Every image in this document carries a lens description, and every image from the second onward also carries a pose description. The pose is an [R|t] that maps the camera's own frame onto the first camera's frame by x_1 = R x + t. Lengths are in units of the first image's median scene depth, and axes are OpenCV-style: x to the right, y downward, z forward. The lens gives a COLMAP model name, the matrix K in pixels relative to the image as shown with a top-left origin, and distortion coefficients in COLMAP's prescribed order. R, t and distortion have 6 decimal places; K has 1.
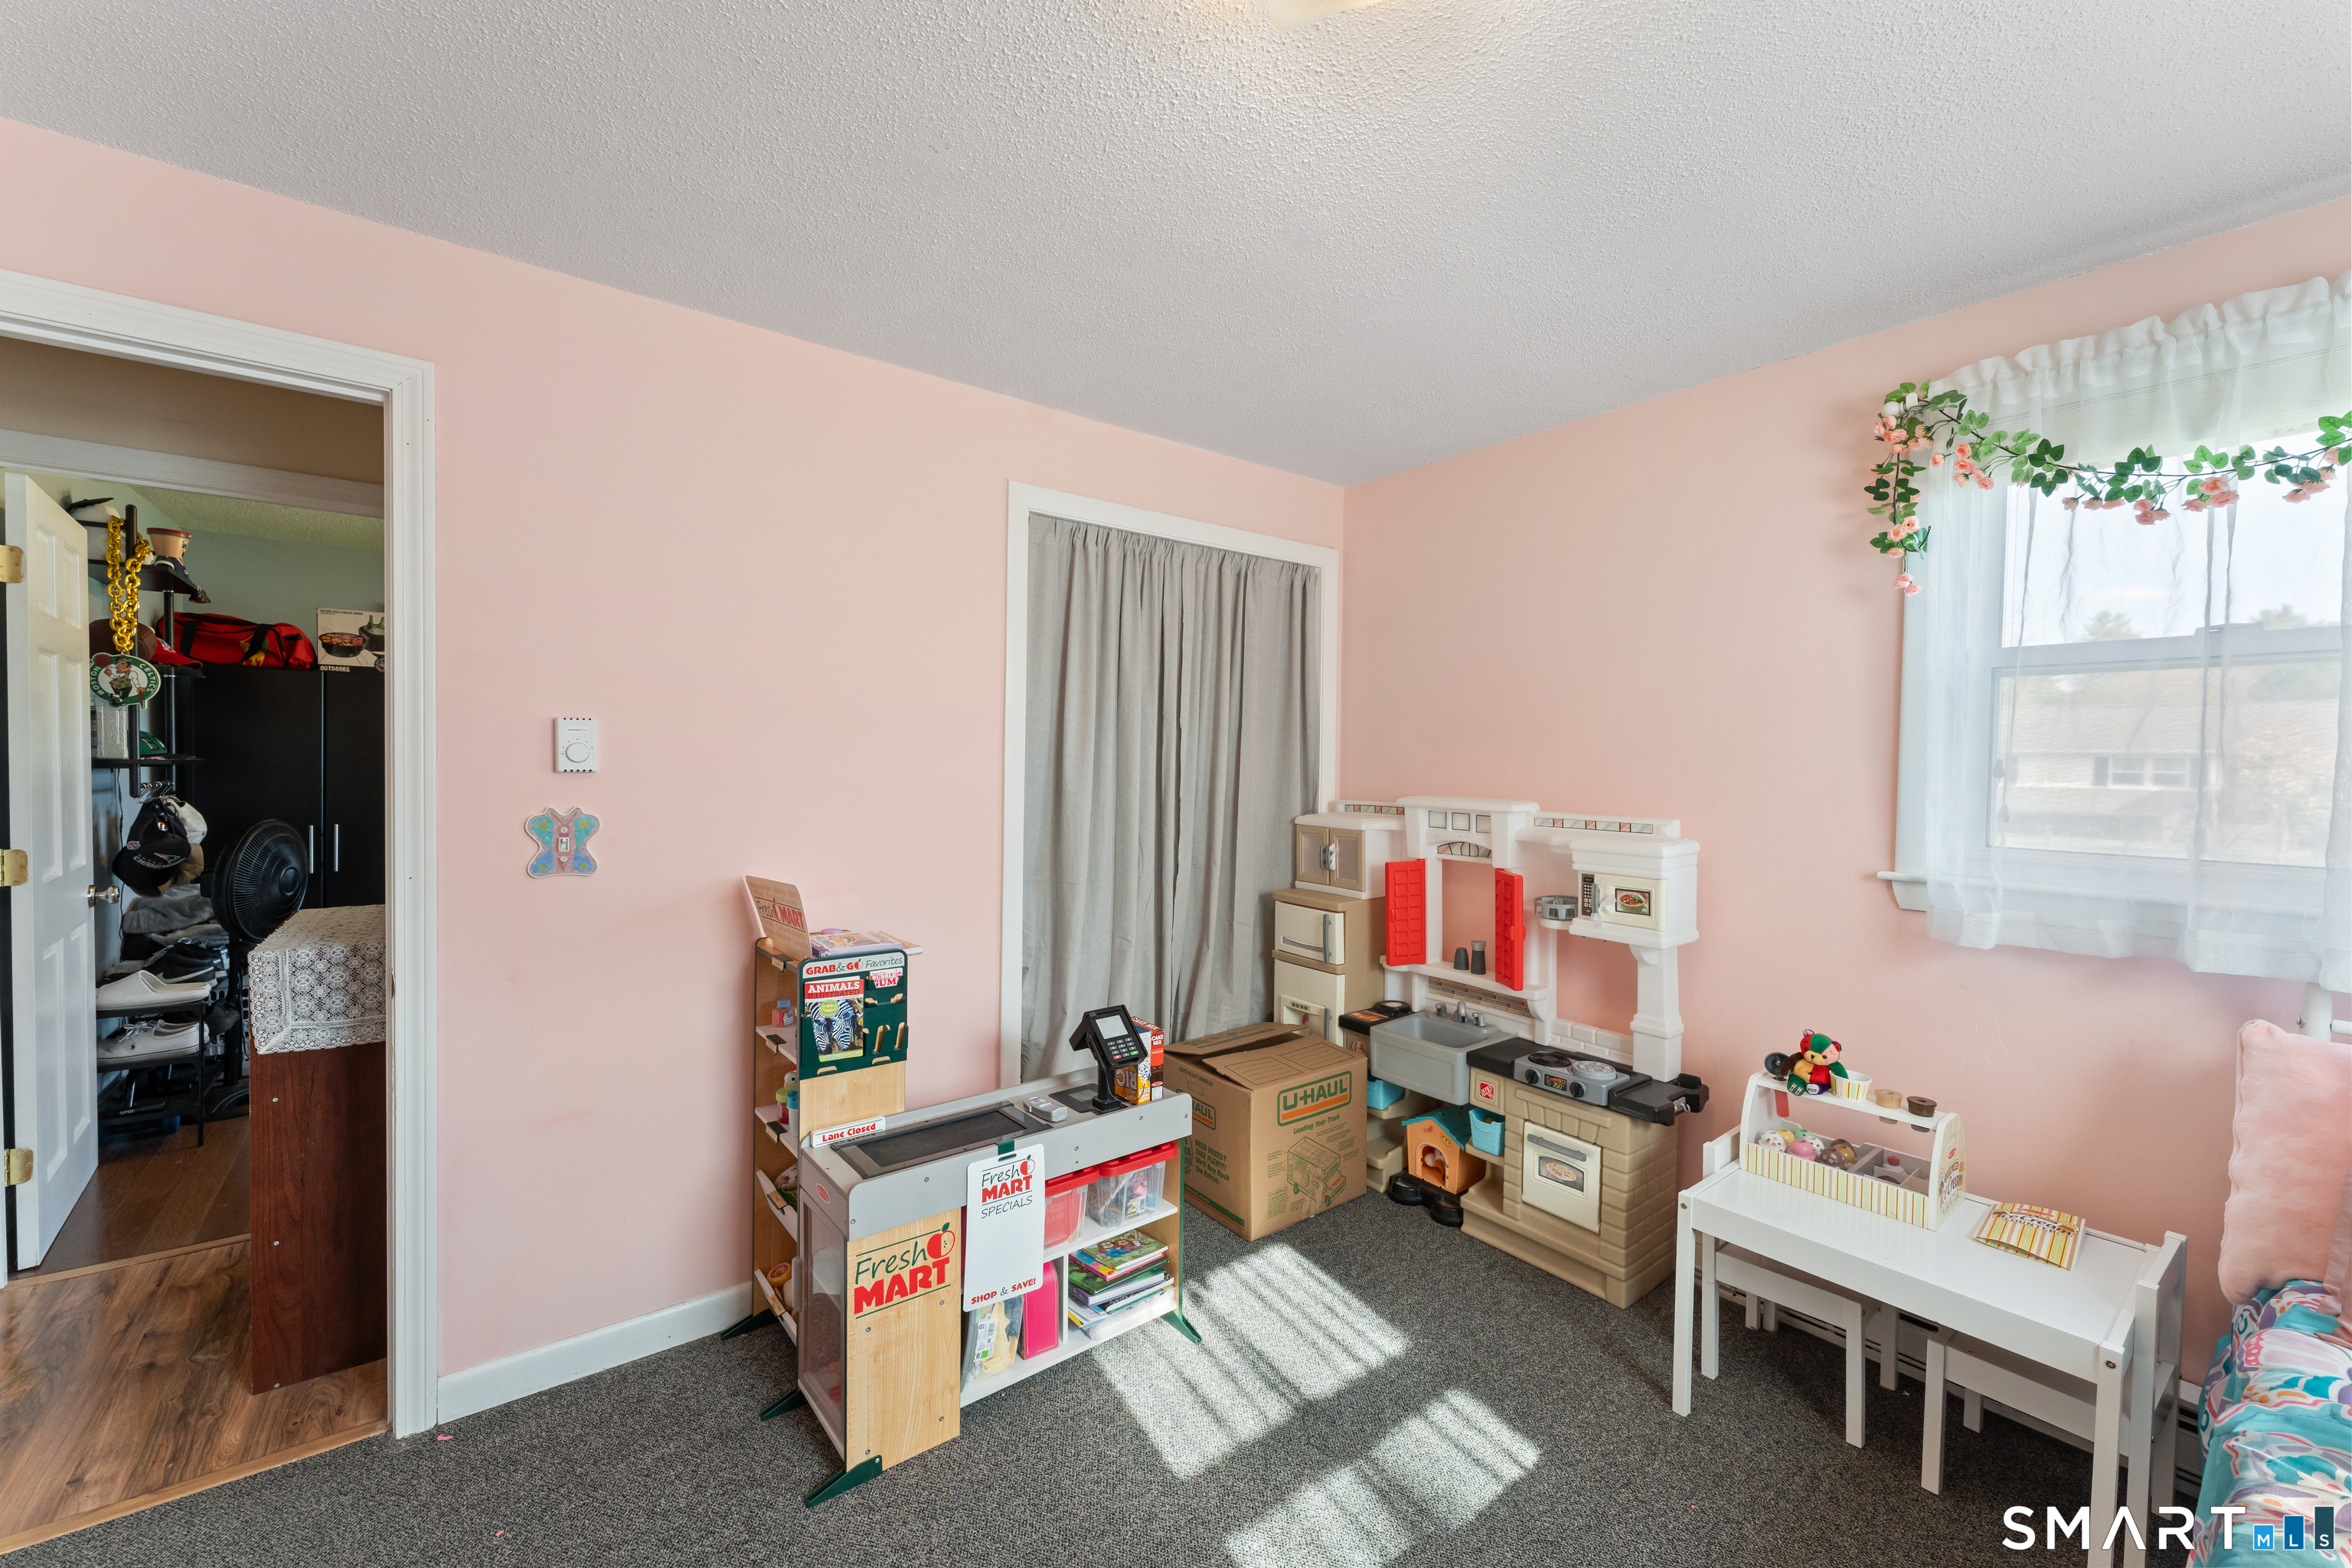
lens RADIAL K [[950.1, 0, 1194.7], [0, 950.1, 777.8], [0, 0, 1]] dist [0.000282, -0.000290]
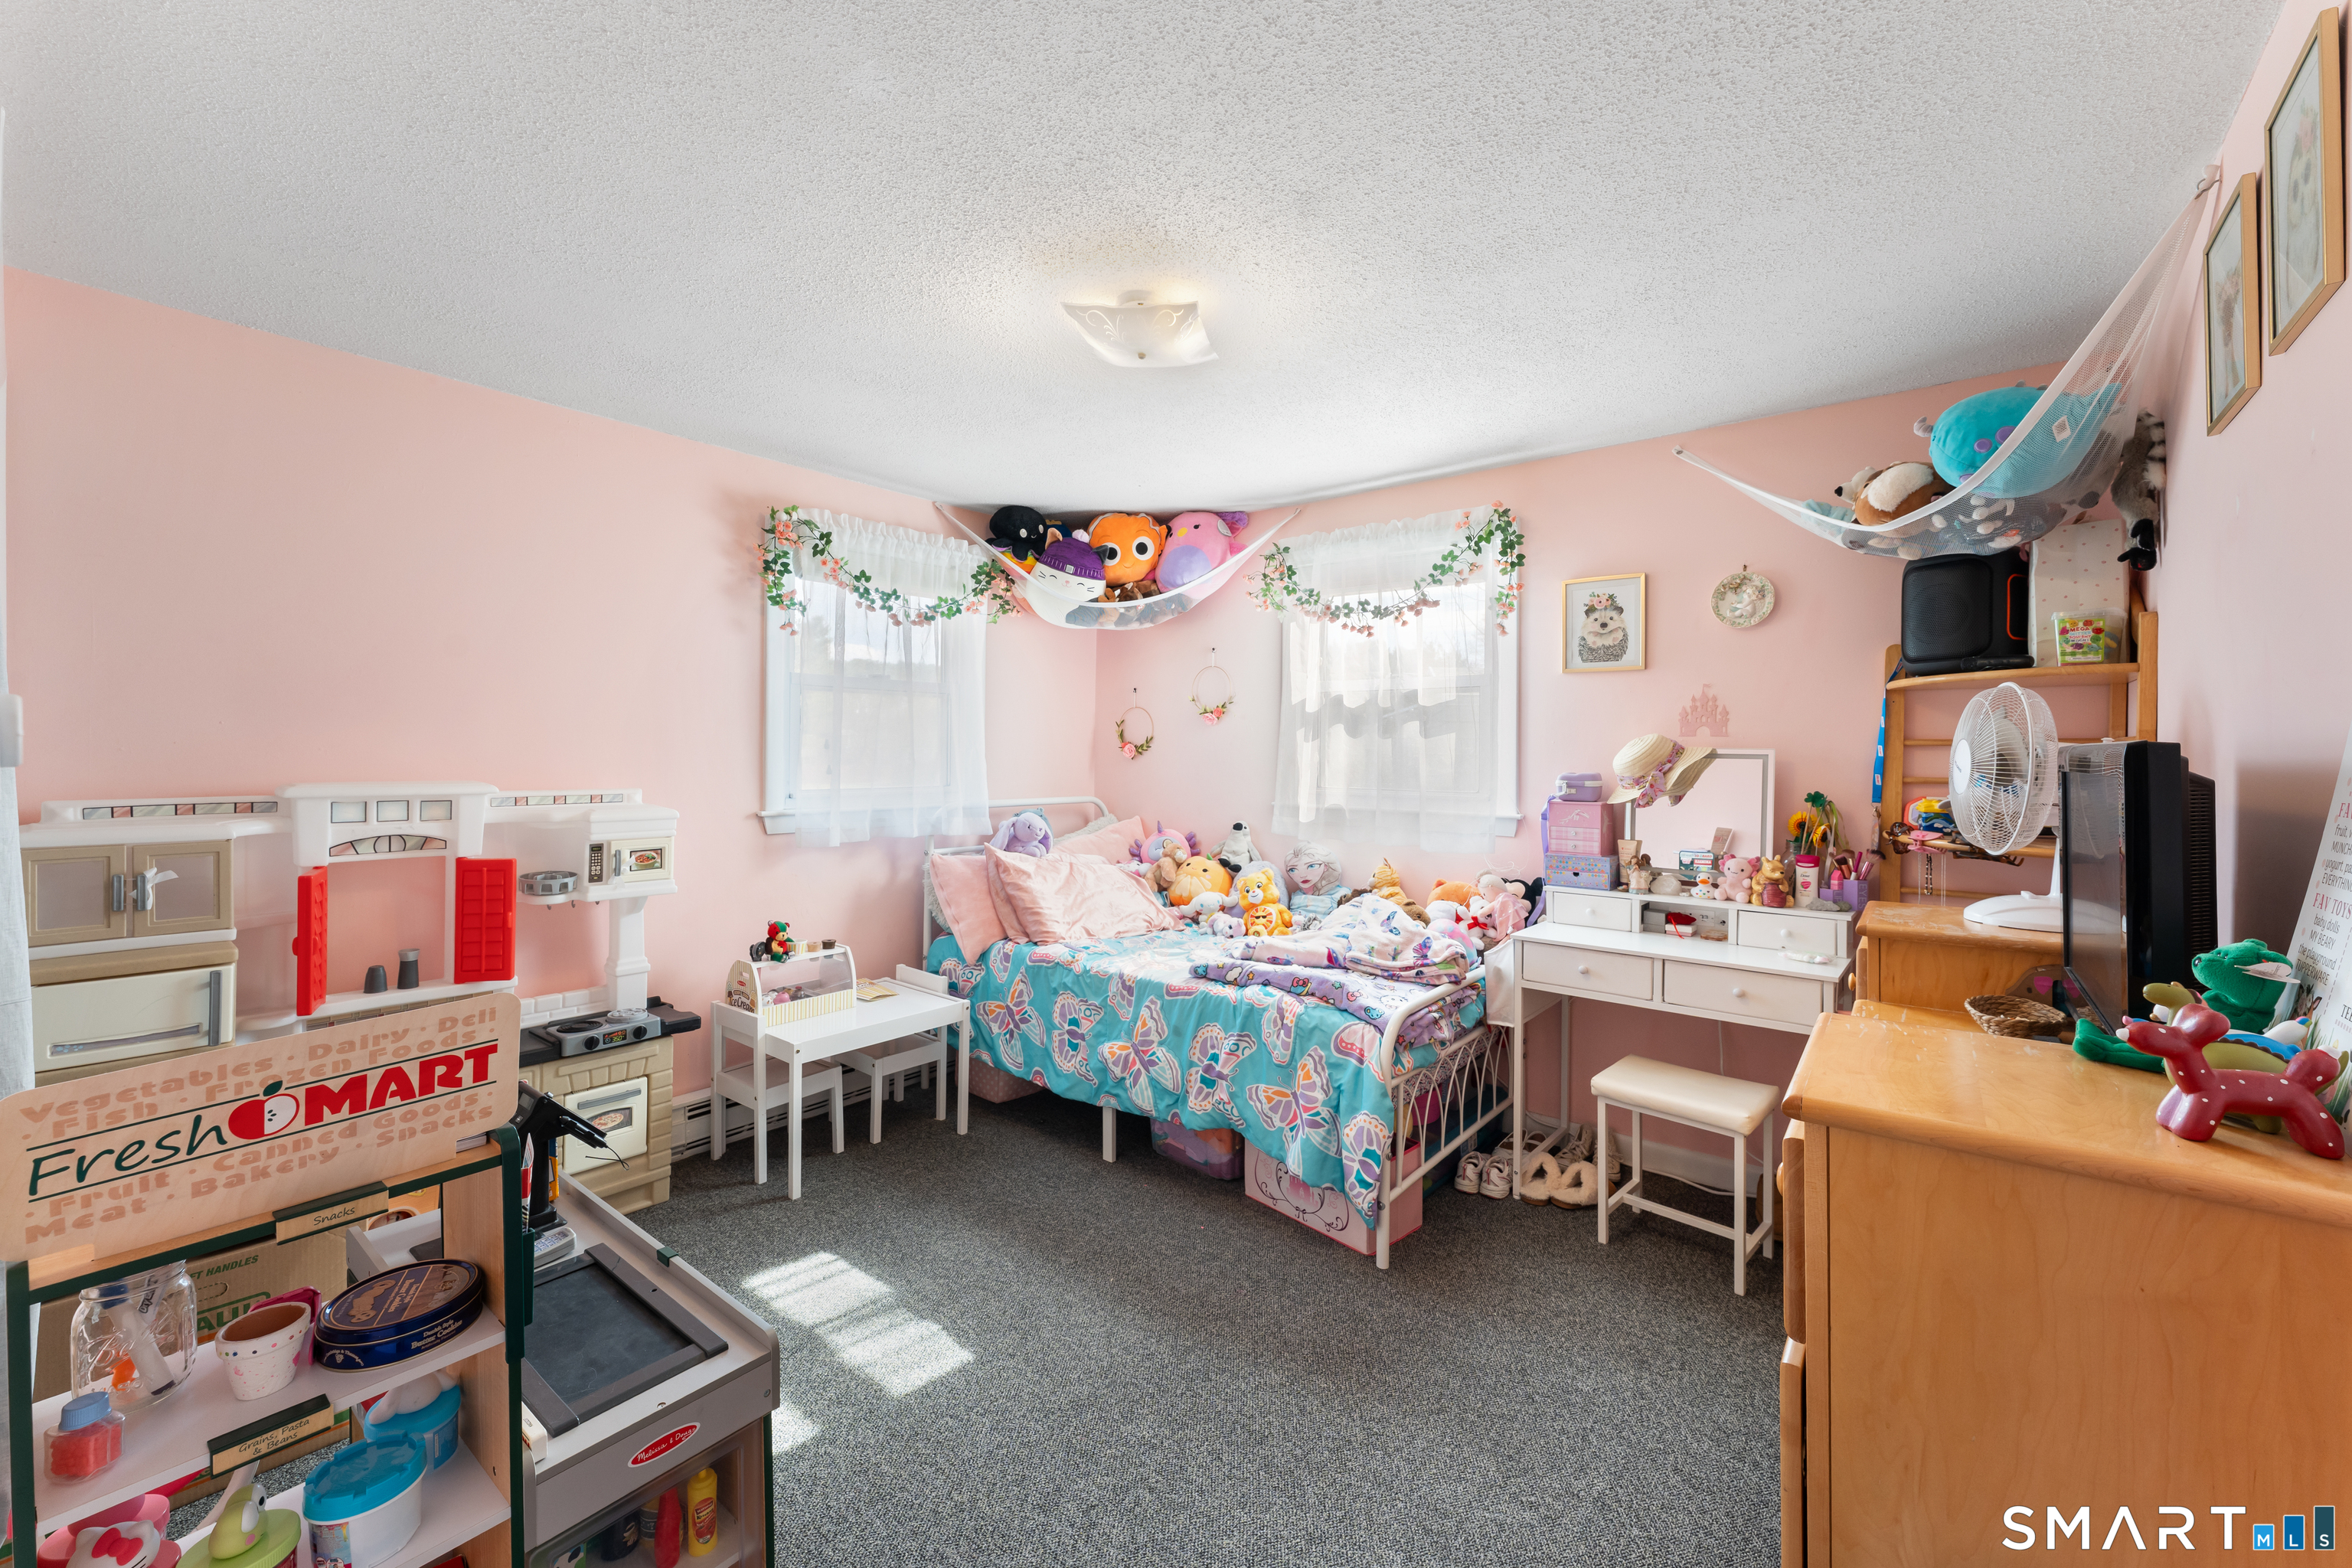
lens RADIAL K [[950.1, 0, 1183.0], [0, 950.1, 736.6], [0, 0, 1]] dist [0.000282, -0.000290]
pose [[-0.229853, -0.004022, 0.973217, -1.073392], [0.003939, 0.999979, 0.005063, -0.032008], [-0.973217, 0.004997, -0.229832, 0.808358]]
